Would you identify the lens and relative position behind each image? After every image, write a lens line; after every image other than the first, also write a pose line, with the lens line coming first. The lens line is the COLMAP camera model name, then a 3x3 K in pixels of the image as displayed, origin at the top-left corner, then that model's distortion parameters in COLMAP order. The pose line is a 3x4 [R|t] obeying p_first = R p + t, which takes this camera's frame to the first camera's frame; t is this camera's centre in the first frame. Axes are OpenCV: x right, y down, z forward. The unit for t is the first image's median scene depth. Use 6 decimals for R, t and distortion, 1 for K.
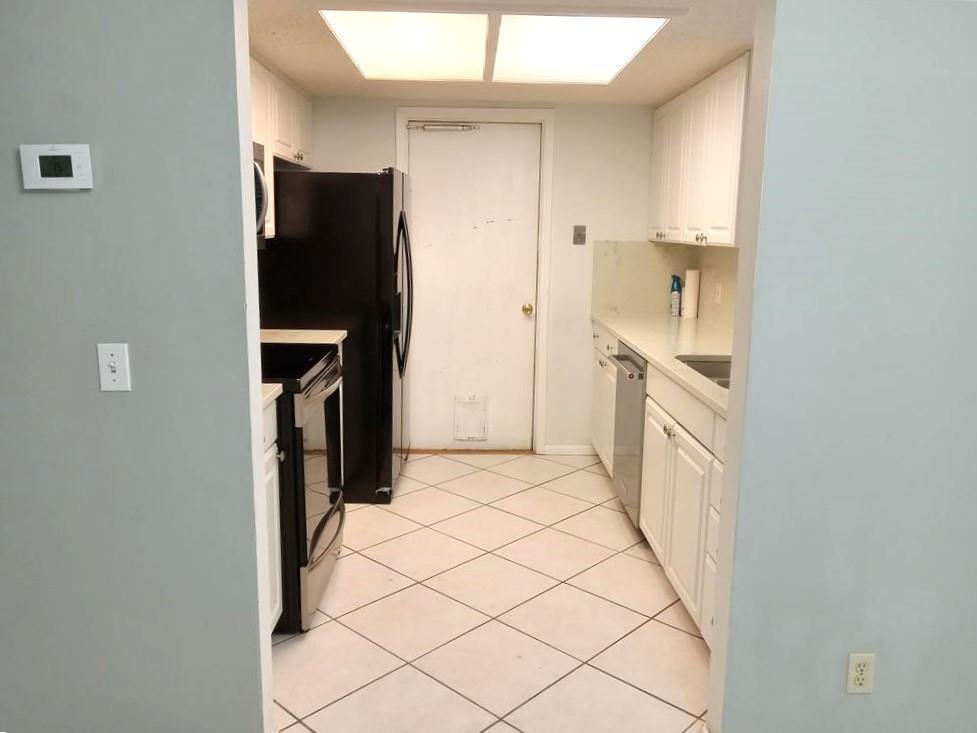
lens RADIAL K [[728.2, 0, 485.8], [0, 728.2, 364.8], [0, 0, 1]] dist [-0.001153, 0.006163]
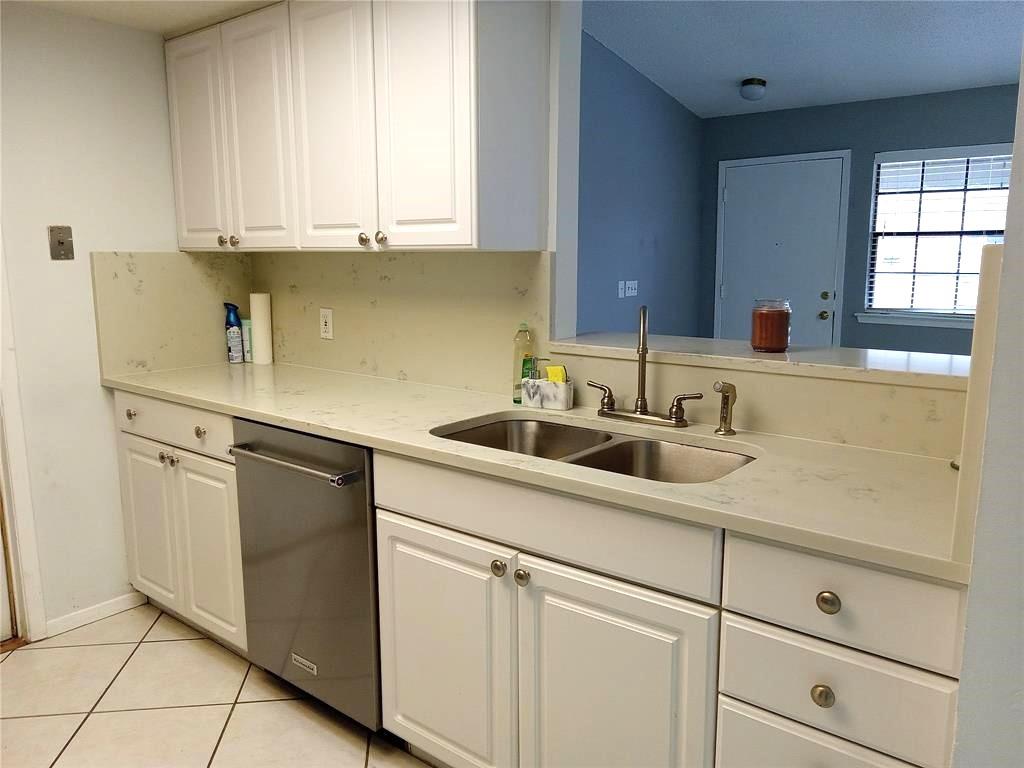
lens RADIAL K [[763.2, 0, 515.0], [0, 763.2, 385.0], [0, 0, 1]] dist [-0.001153, 0.006163]
pose [[0.651132, -0.144767, 0.745030, -0.100257], [0.151445, 0.986681, 0.059364, -0.051418], [-0.743702, 0.074177, 0.664384, 0.352023]]
